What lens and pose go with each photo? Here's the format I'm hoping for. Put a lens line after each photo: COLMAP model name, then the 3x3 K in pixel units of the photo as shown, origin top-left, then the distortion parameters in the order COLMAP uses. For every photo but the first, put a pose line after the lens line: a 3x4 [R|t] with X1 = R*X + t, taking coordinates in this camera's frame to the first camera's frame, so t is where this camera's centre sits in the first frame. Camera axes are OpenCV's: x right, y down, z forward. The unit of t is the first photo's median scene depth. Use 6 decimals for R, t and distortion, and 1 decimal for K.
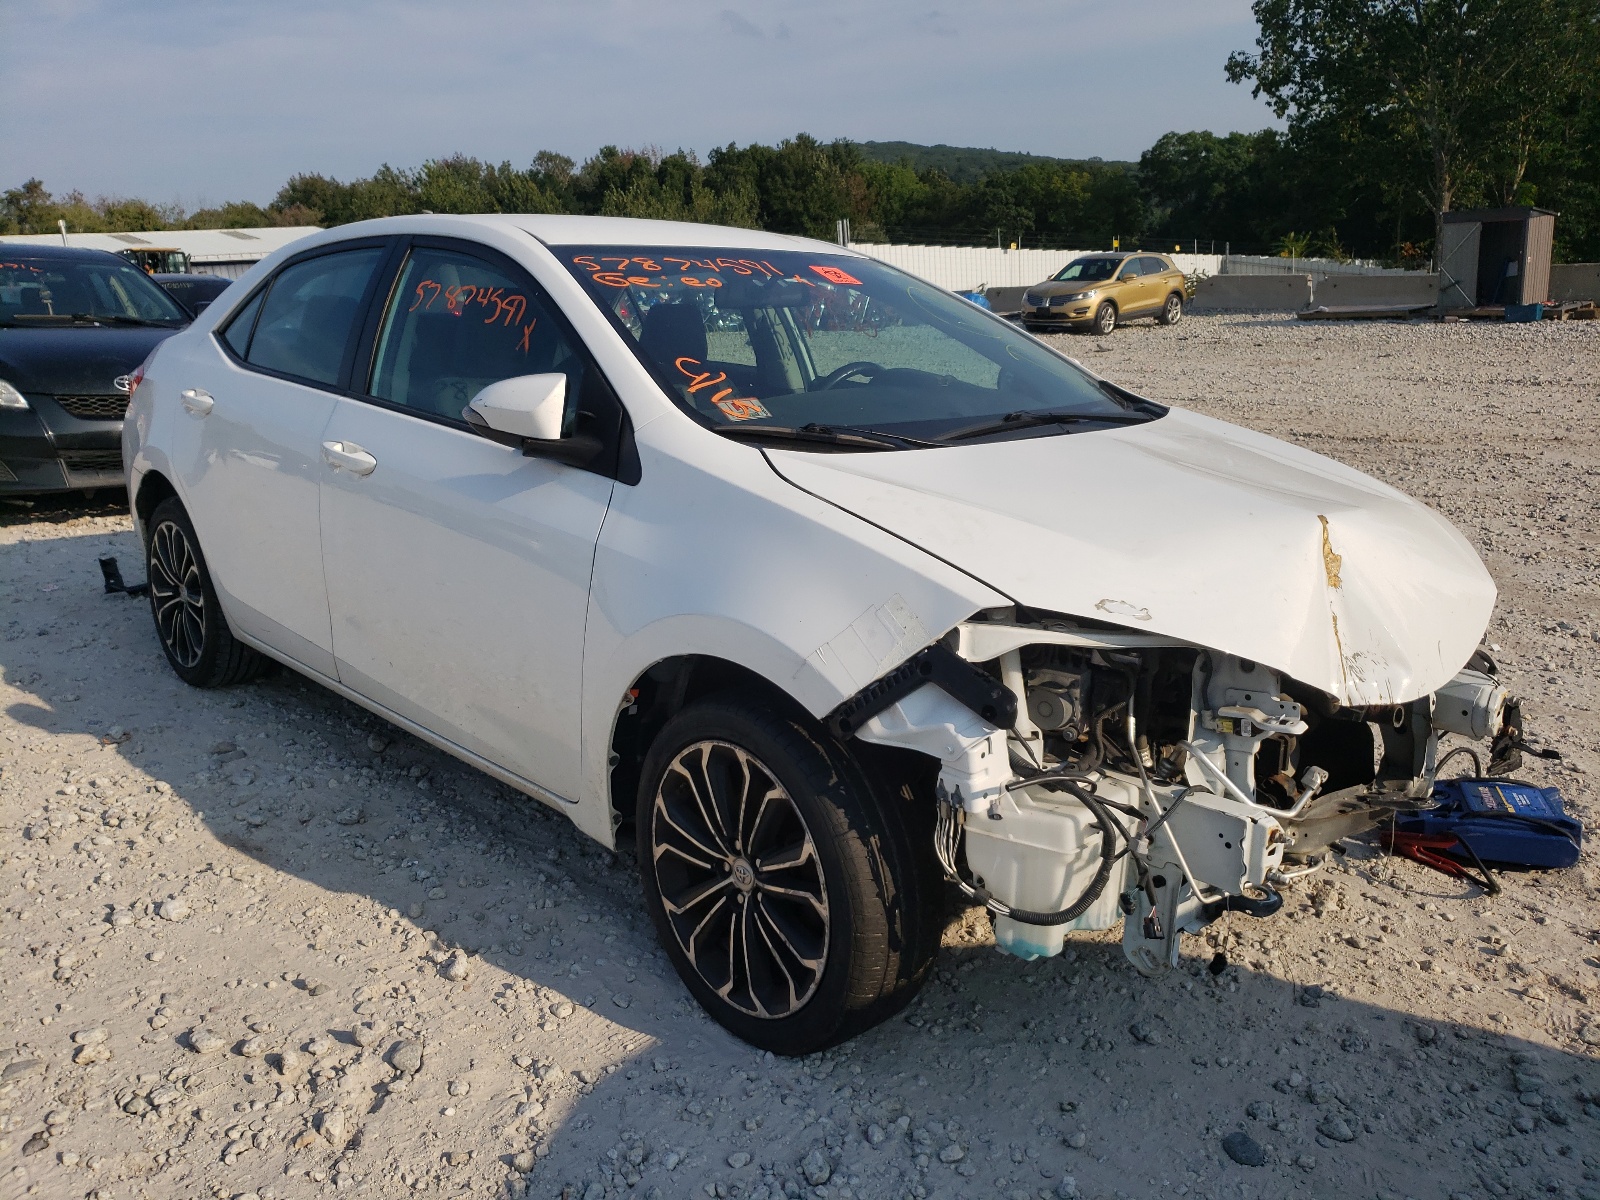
lens RADIAL K [[1248.3, 0, 799.2], [0, 1248.3, 618.3], [0, 0, 1]] dist [-0.028799, 0.050543]
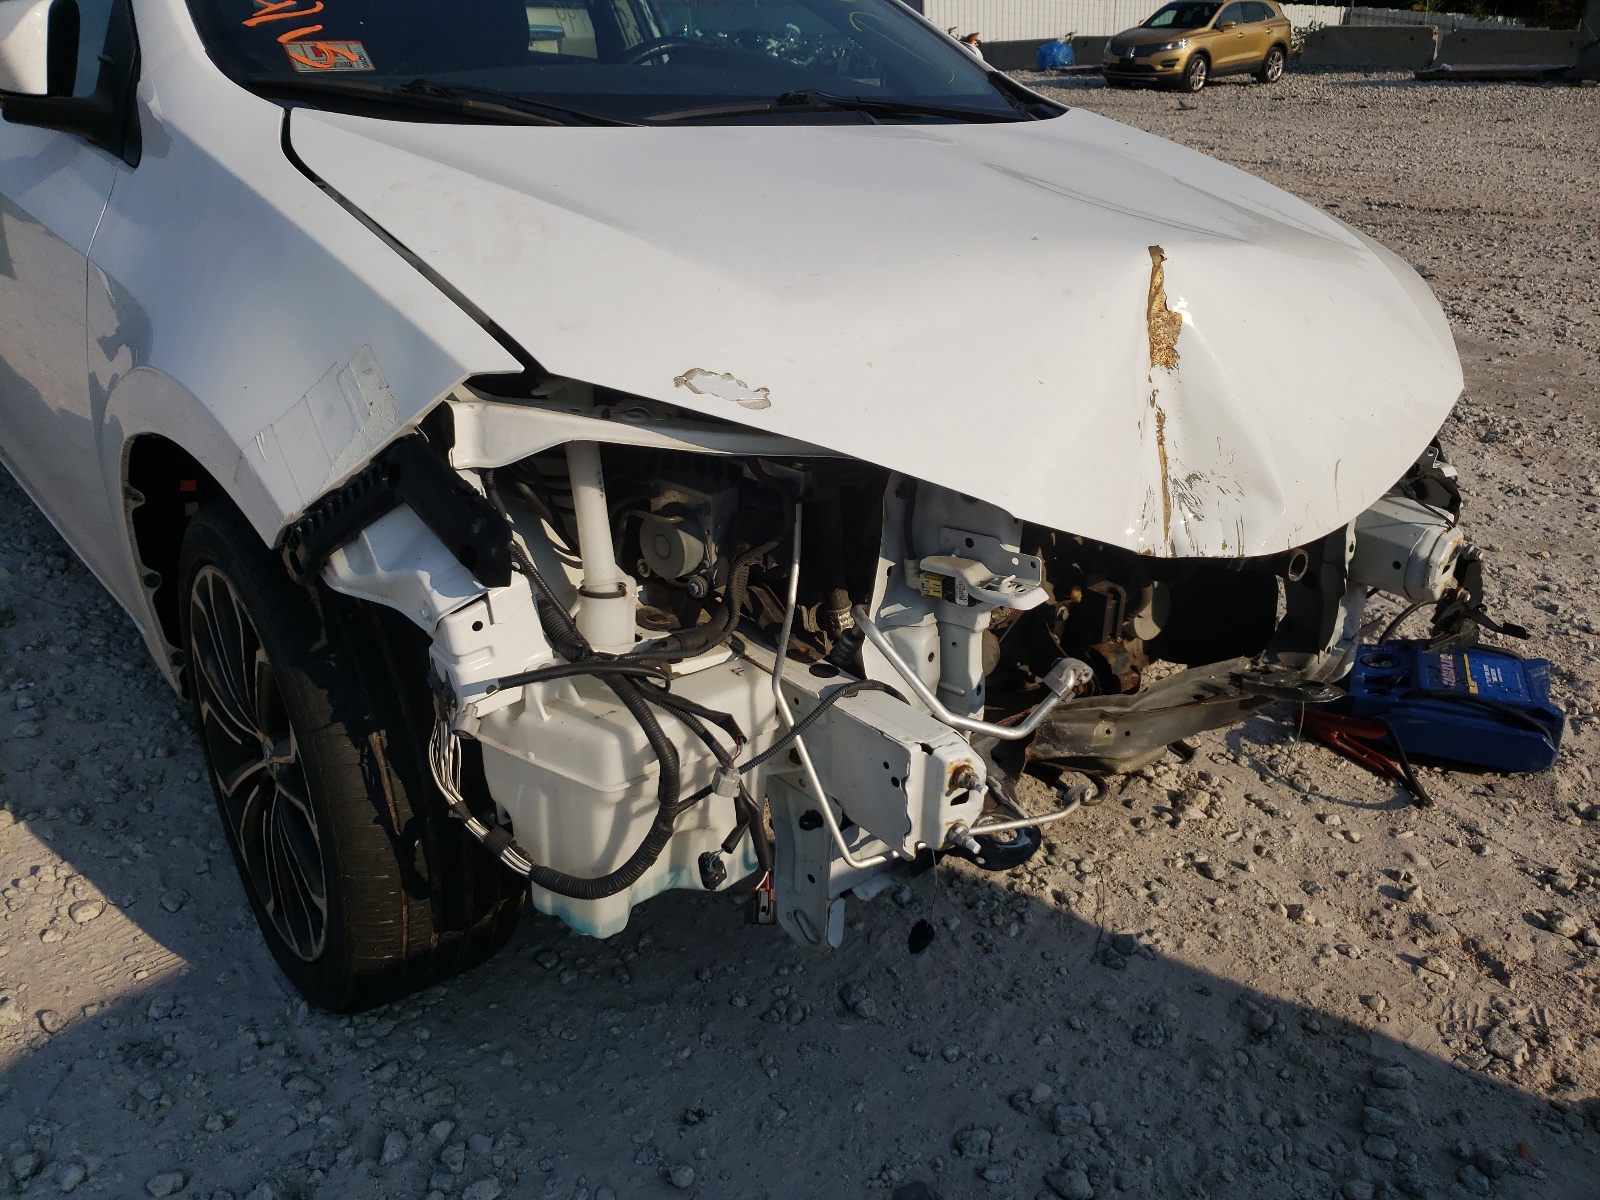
lens RADIAL K [[1248.3, 0, 799.2], [0, 1248.3, 618.3], [0, 0, 1]] dist [-0.028799, 0.050543]
pose [[0.997764, 0.046476, -0.048036, 0.243778], [-0.037271, 0.983444, 0.177338, -0.004331], [0.055482, -0.175151, 0.982977, 0.306426]]
